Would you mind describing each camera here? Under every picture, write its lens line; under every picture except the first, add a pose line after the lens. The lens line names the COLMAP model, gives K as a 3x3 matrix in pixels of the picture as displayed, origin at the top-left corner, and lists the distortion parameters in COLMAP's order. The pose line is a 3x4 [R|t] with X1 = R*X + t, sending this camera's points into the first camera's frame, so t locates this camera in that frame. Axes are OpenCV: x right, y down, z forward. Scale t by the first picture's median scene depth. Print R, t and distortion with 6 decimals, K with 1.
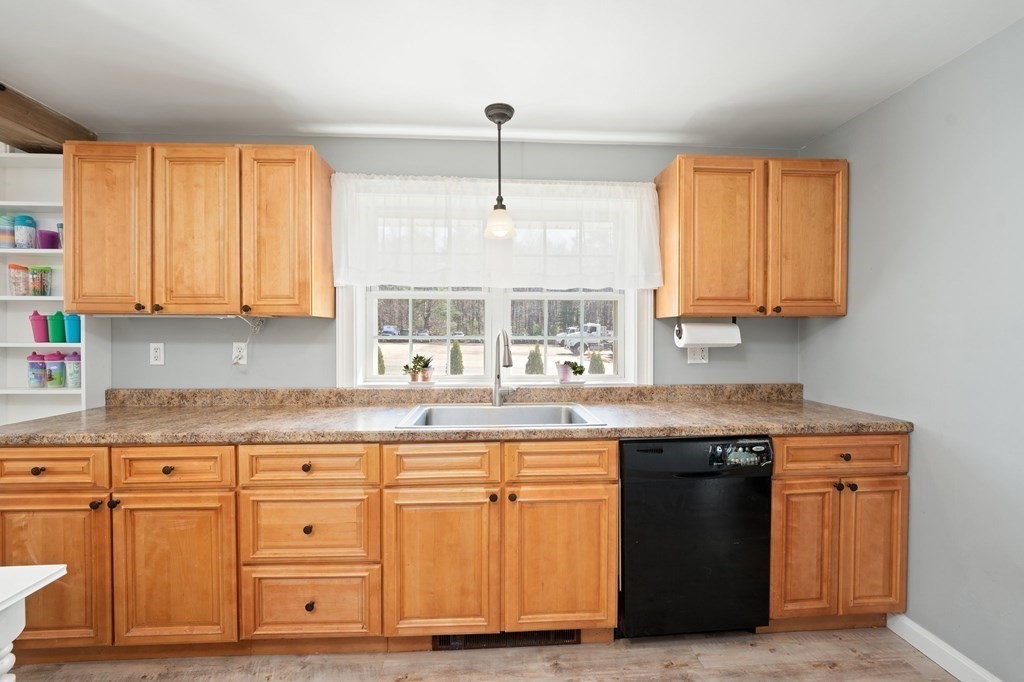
lens RADIAL K [[413.7, 0, 512.0], [0, 413.7, 341.0], [0, 0, 1]] dist [-0.011910, 0.000063]
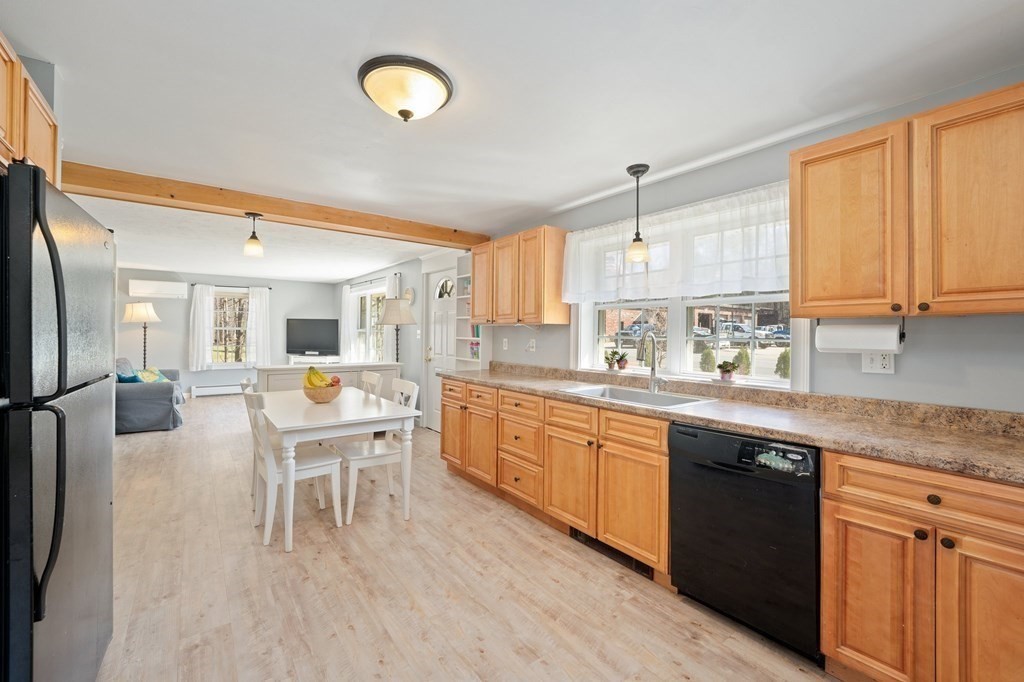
lens RADIAL K [[430.0, 0, 505.2], [0, 430.0, 328.2], [0, 0, 1]] dist [-0.000978, -0.000603]
pose [[0.542096, -0.005543, -0.840298, 0.973202], [-0.018197, 0.999666, -0.018333, -0.007529], [0.840120, 0.025229, 0.541814, -0.109637]]
